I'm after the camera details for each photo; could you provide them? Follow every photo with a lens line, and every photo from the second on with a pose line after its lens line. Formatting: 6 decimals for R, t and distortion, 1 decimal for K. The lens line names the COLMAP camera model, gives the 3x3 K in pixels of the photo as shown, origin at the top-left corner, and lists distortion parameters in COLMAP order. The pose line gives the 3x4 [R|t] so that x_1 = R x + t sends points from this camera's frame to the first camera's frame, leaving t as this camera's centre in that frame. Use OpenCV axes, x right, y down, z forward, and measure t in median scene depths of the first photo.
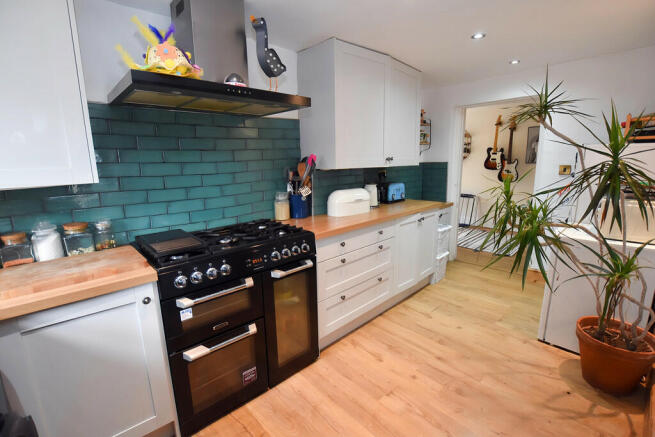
lens RADIAL K [[301.8, 0, 349.0], [0, 301.8, 218.3], [0, 0, 1]] dist [-0.025335, 0.000206]
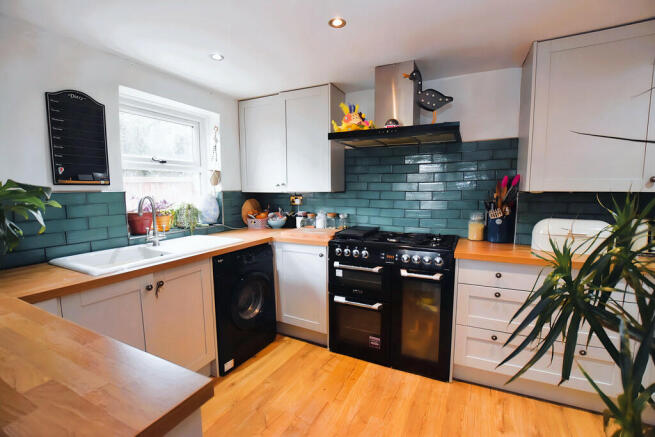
lens RADIAL K [[294.6, 0, 327.5], [0, 294.6, 218.5], [0, 0, 1]] dist [-0.025416, 0.000604]
pose [[0.313757, 0.107122, -0.943441, 0.740210], [-0.186677, 0.981182, 0.049324, -0.030453], [0.930972, 0.160643, 0.327850, 0.292147]]
